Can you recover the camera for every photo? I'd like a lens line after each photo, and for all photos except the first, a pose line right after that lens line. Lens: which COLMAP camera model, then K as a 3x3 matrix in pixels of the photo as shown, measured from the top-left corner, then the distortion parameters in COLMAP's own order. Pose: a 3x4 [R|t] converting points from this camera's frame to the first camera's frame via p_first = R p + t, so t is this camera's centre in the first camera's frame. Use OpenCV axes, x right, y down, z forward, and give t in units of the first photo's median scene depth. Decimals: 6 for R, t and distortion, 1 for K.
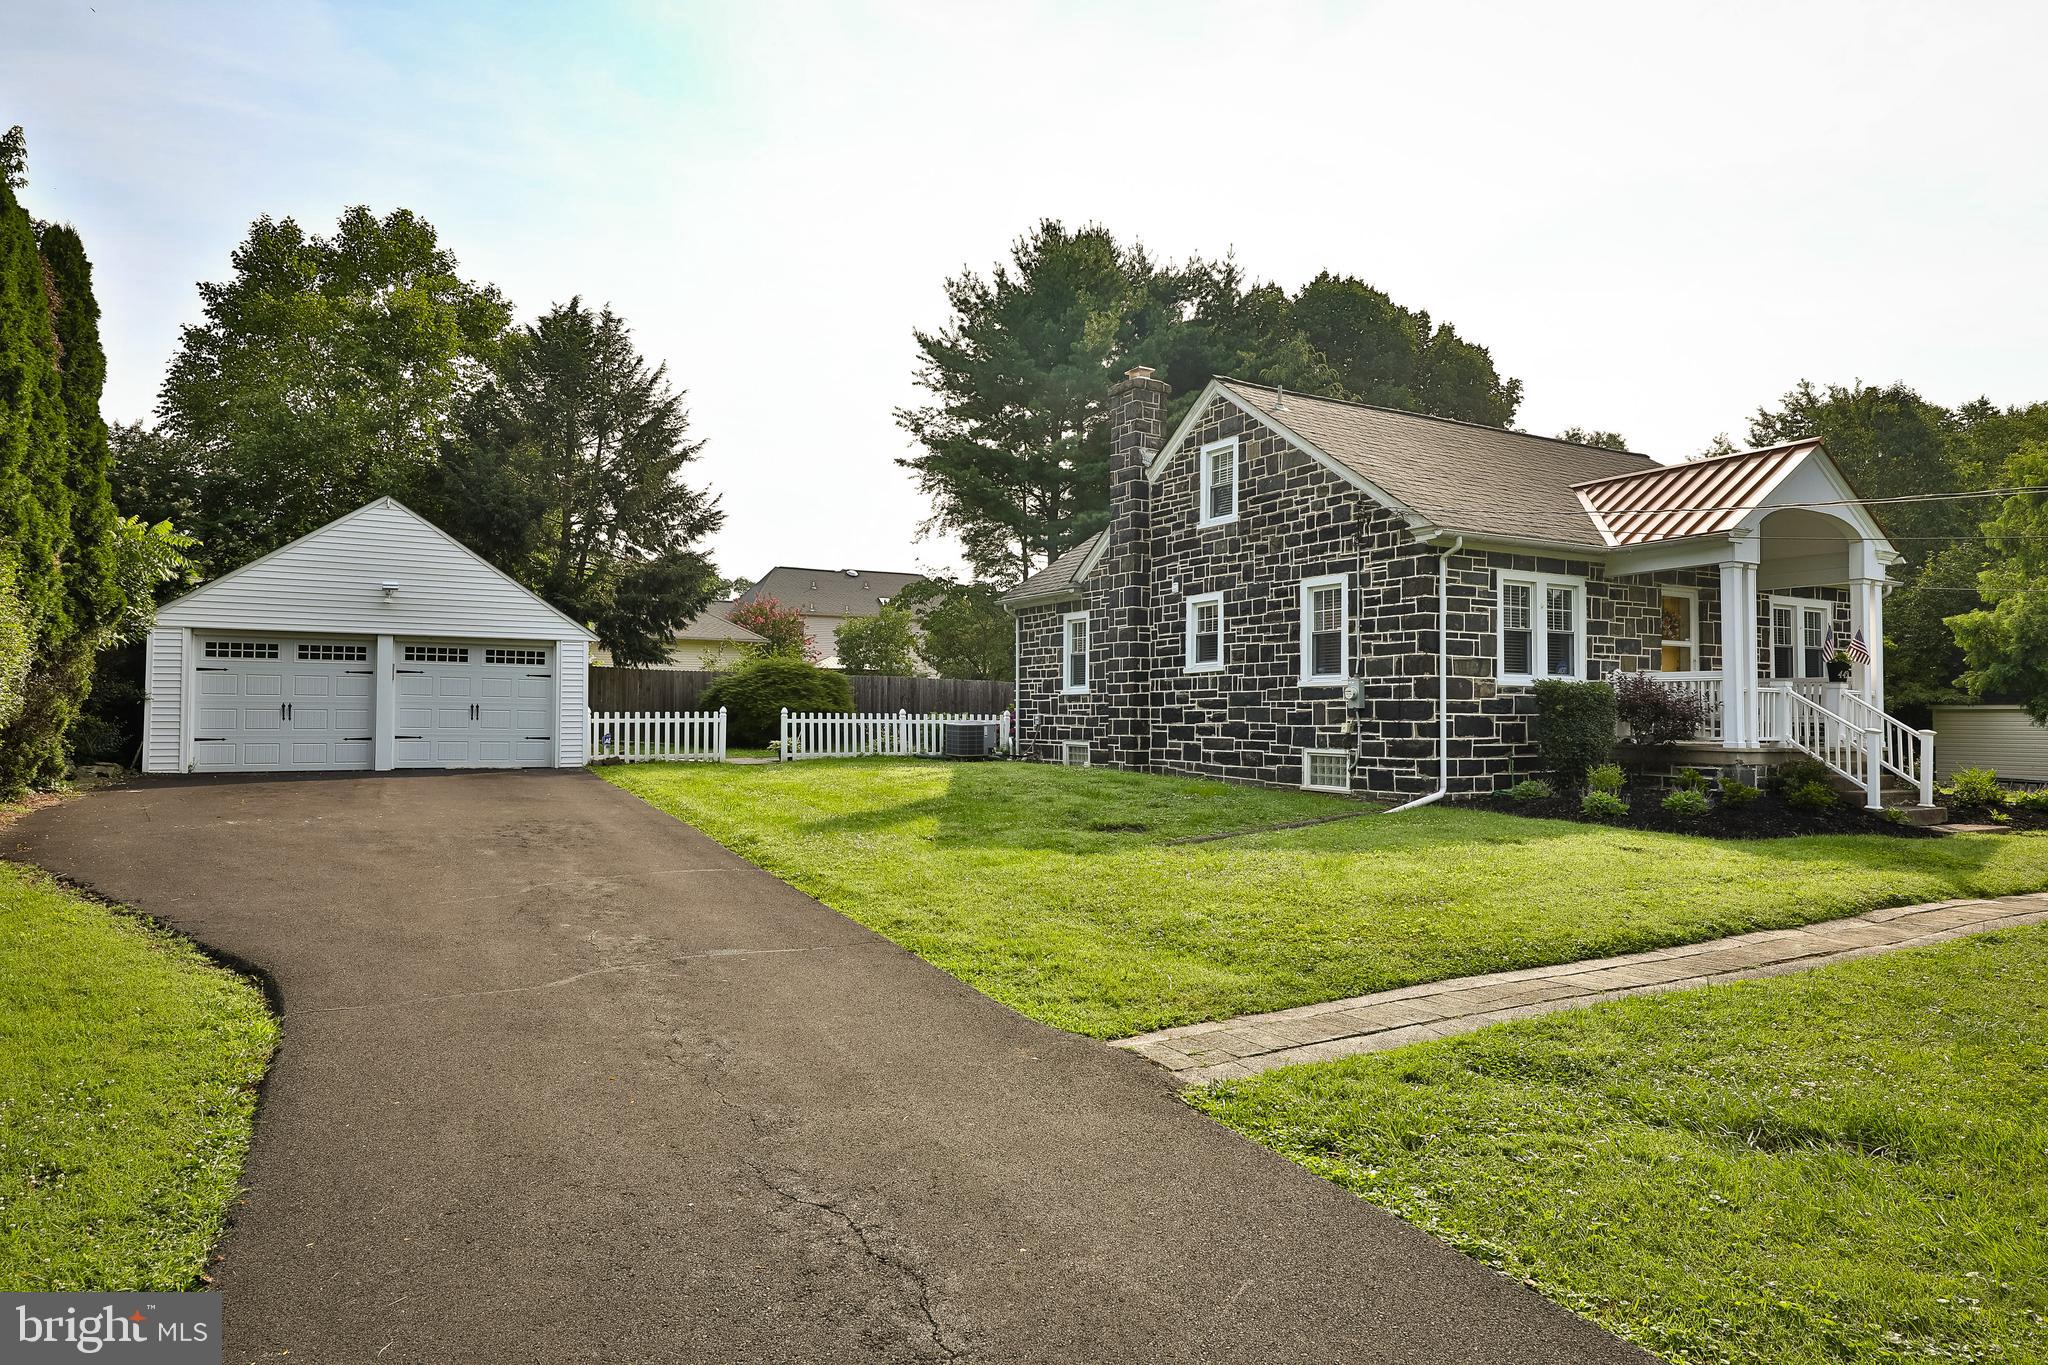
lens RADIAL K [[1258.8, 0, 1028.8], [0, 1258.8, 677.7], [0, 0, 1]] dist [0.009352, 0.000590]
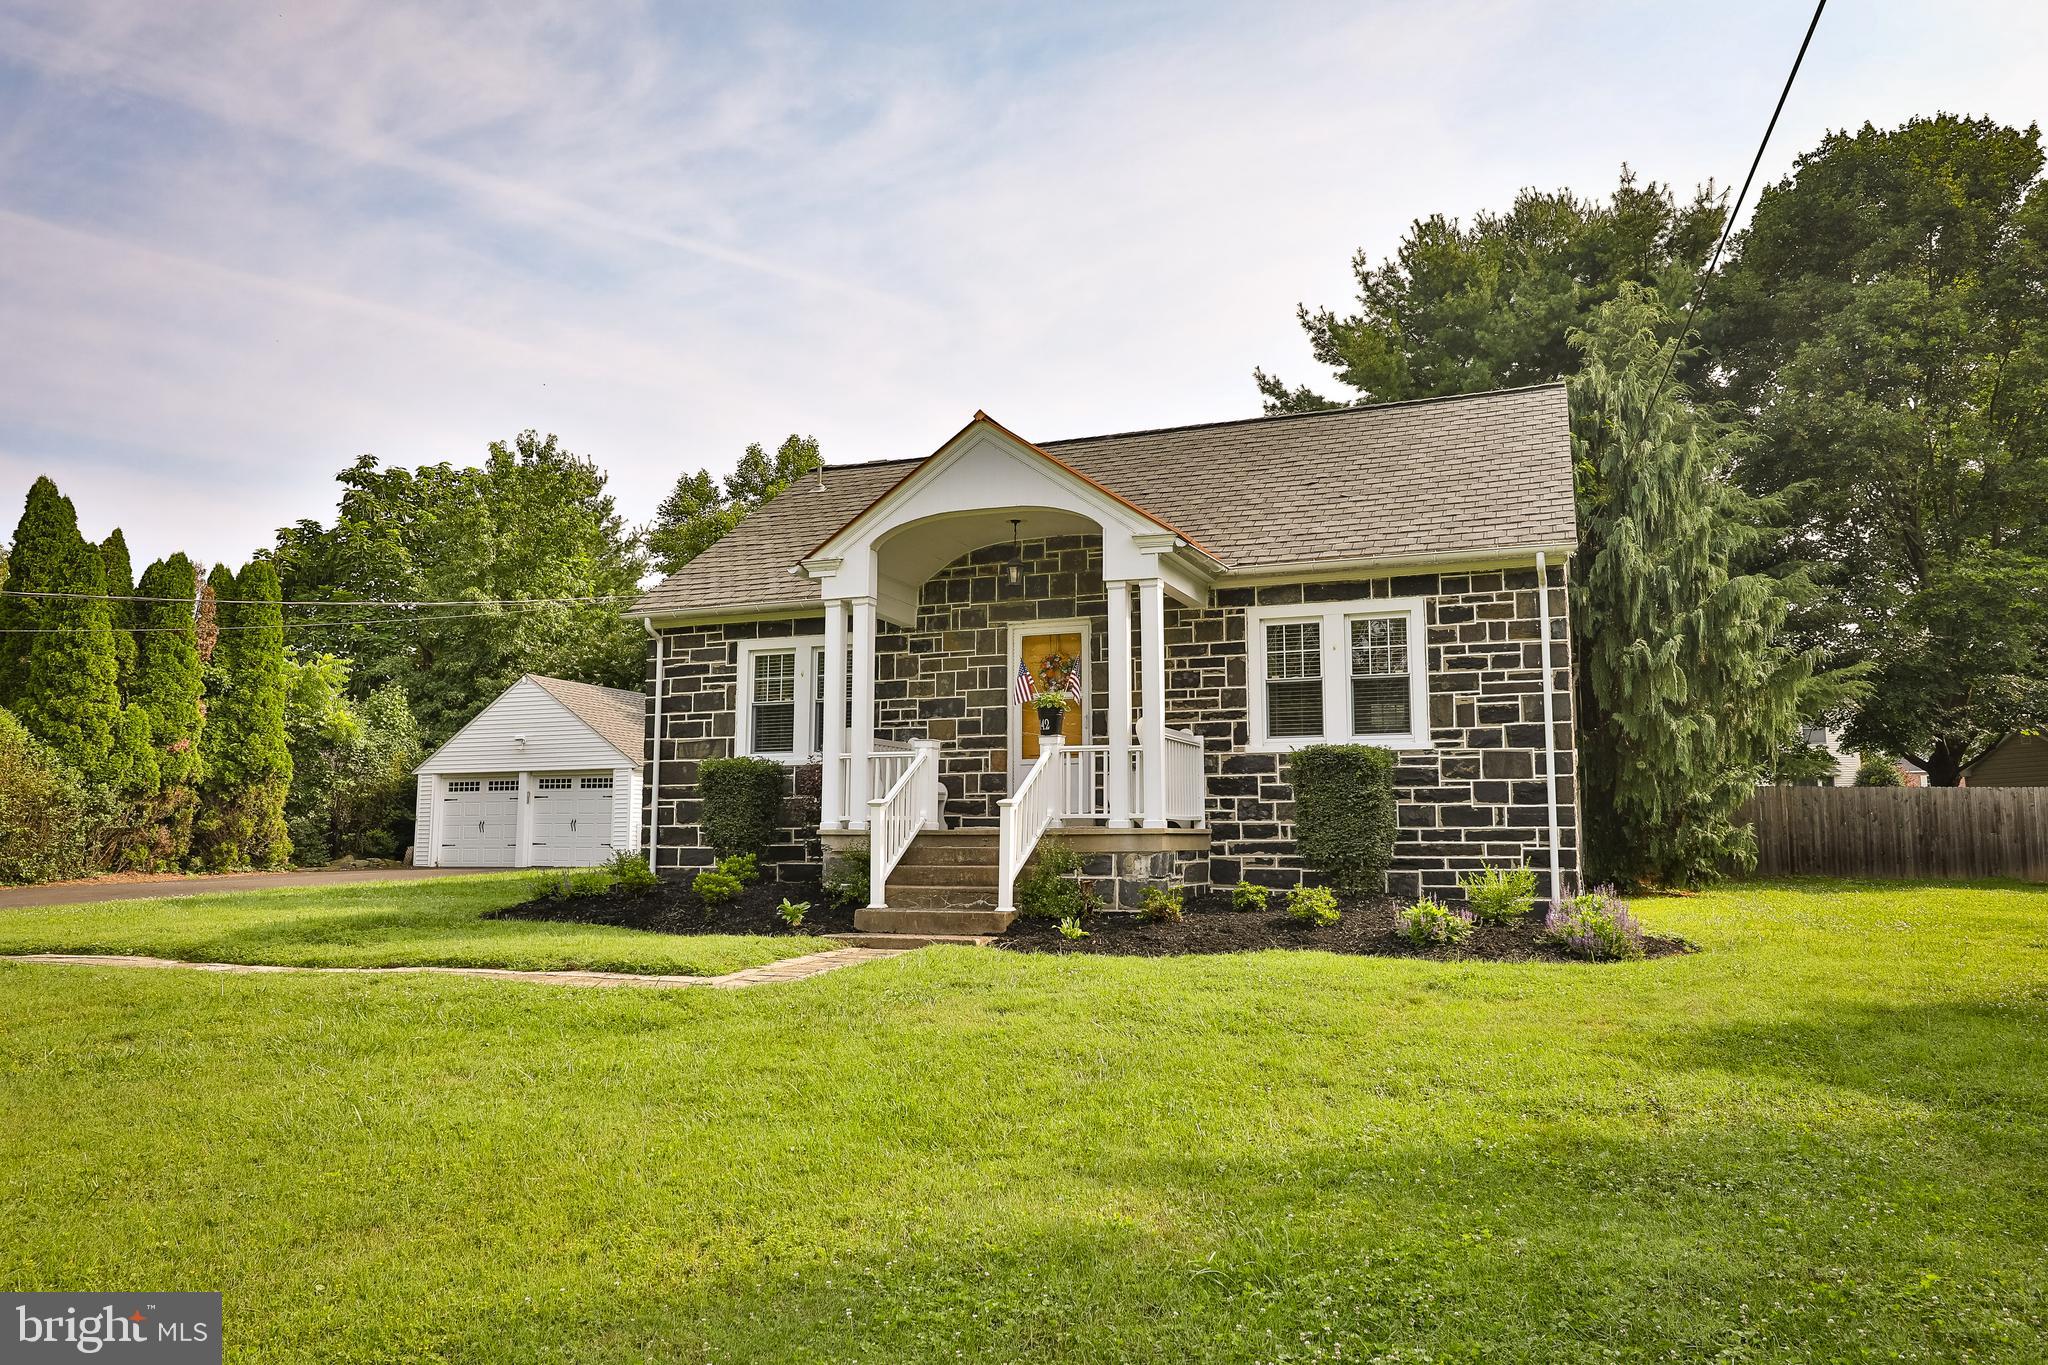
lens RADIAL K [[1491.2, 0, 1029.7], [0, 1491.2, 681.1], [0, 0, 1]] dist [0.018743, -0.006615]
pose [[0.610398, -0.098511, -0.785946, 1.098669], [0.032976, 0.994536, -0.099045, 0.047208], [0.791409, 0.034539, 0.610311, 0.406583]]
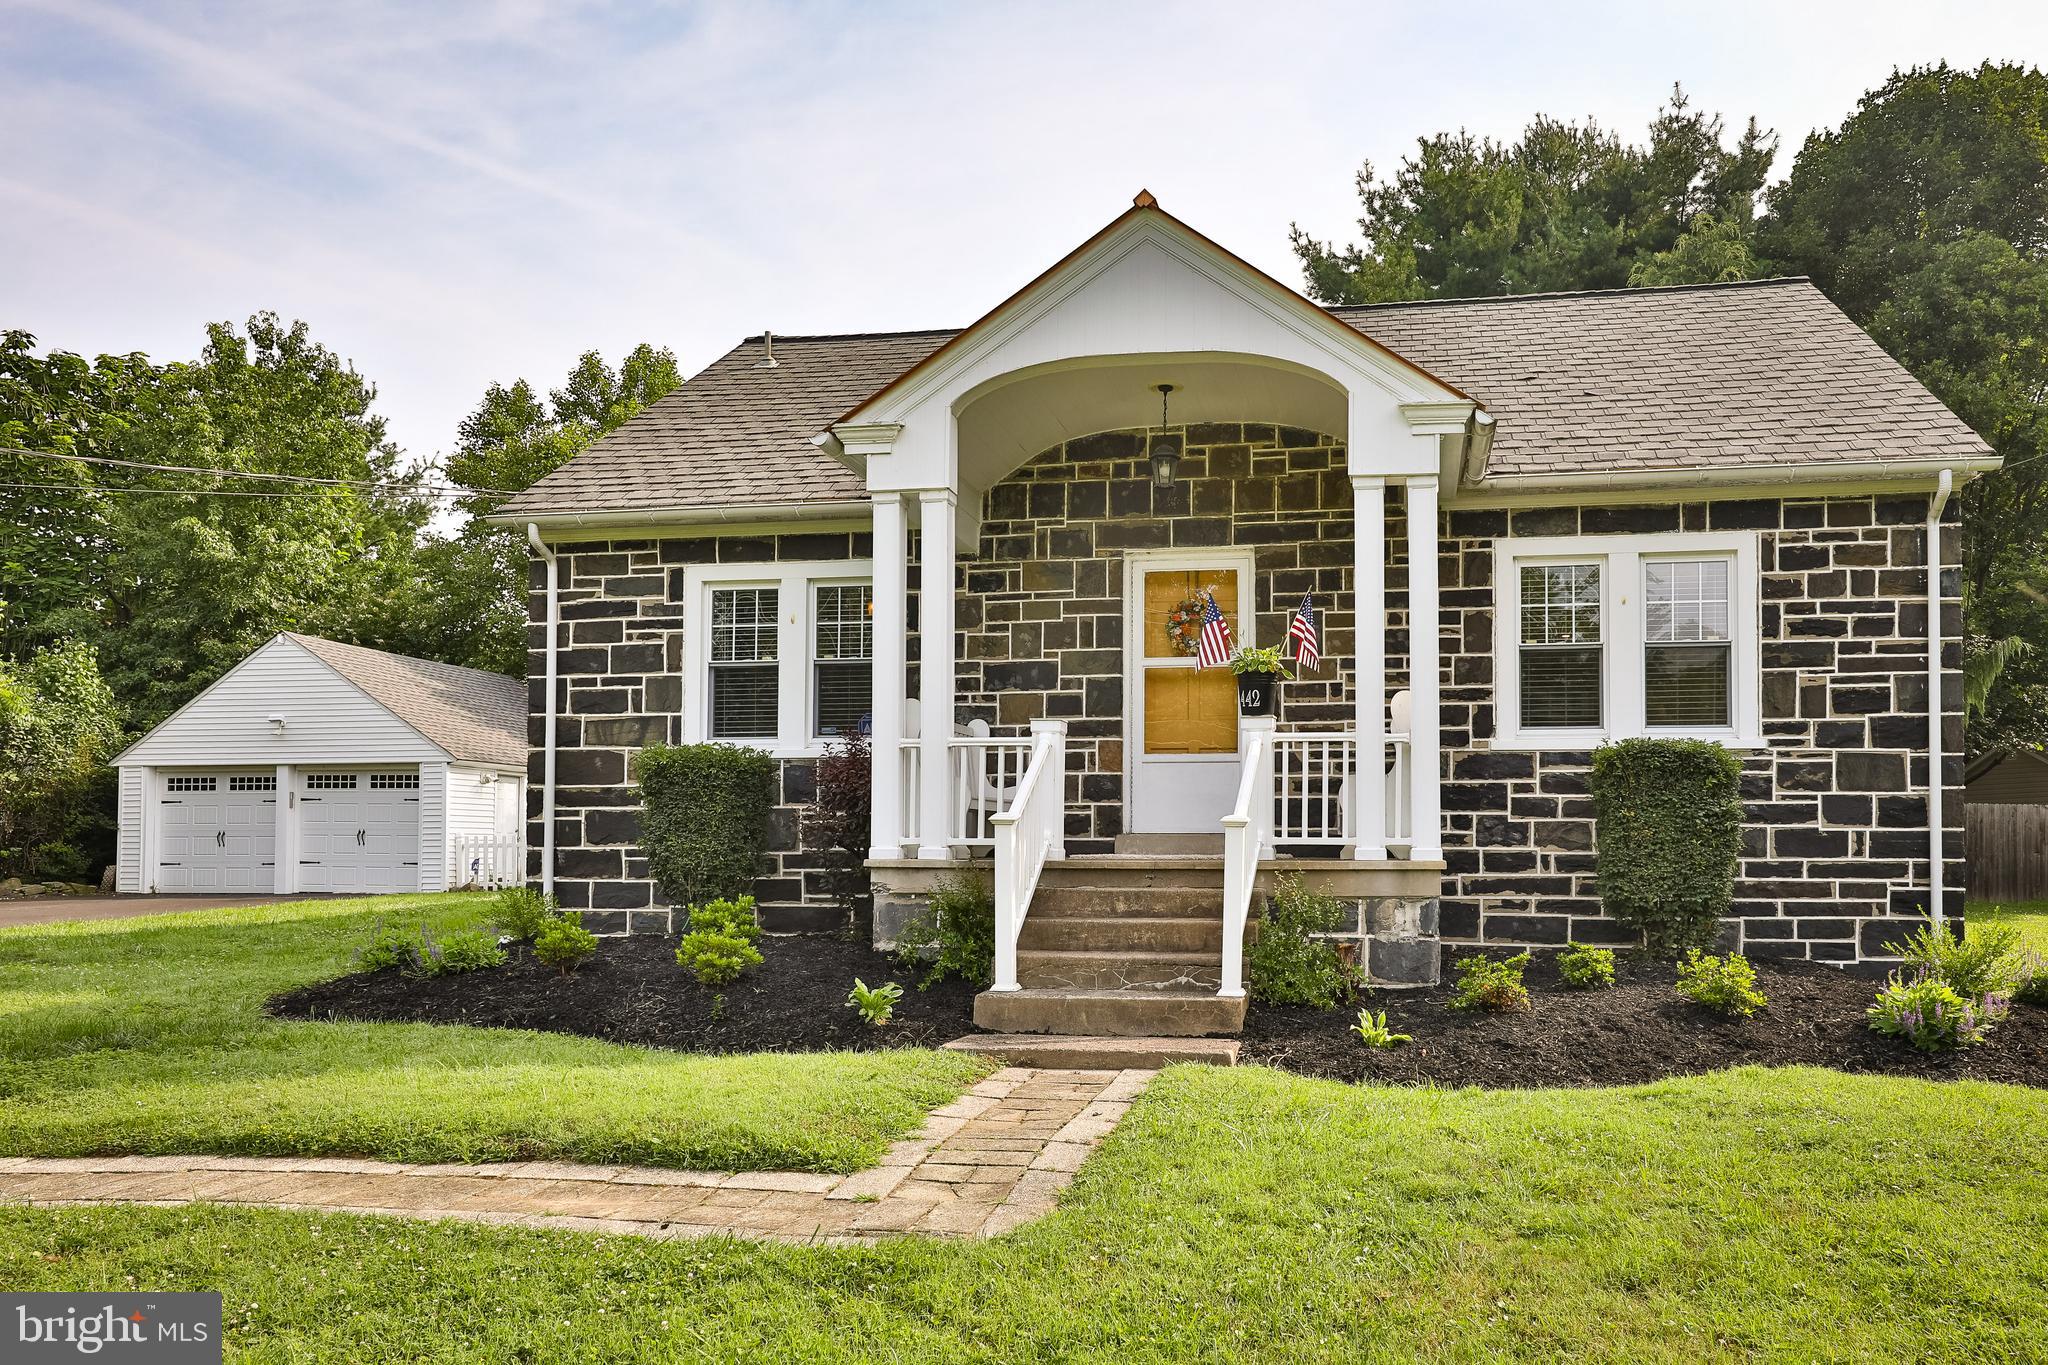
lens RADIAL K [[1491.2, 0, 1180.5], [0, 1491.2, 829.5], [0, 0, 1]] dist [0.018743, -0.006615]
pose [[0.776766, -0.020059, -0.629470, 0.810656], [0.027418, 0.999622, 0.001980, 0.036009], [0.629192, -0.018797, 0.777022, 0.478735]]
